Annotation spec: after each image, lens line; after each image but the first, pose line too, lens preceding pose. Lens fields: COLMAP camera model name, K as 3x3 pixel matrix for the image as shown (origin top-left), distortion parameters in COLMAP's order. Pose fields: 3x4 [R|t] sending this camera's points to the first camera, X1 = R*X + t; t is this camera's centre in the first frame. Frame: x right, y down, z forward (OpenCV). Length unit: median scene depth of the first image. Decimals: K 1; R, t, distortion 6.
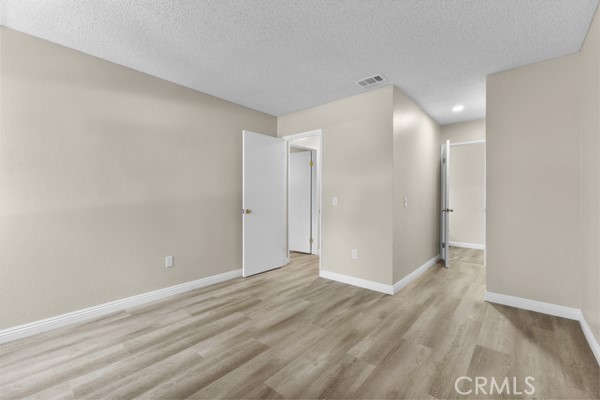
lens RADIAL K [[260.8, 0, 300.9], [0, 260.8, 198.0], [0, 0, 1]] dist [-0.000960, -0.000300]
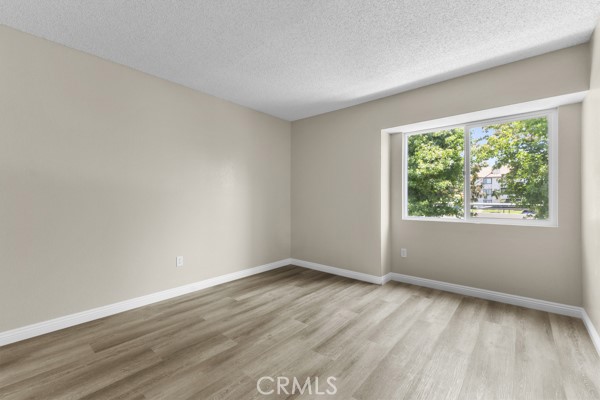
lens RADIAL K [[260.8, 0, 300.9], [0, 260.8, 198.0], [0, 0, 1]] dist [-0.000960, -0.000300]
pose [[-0.999998, 0.000455, -0.001873, -0.078224], [0.000455, 1.000000, -0.000066, -0.004707], [0.001873, -0.000067, -0.999998, 2.014315]]
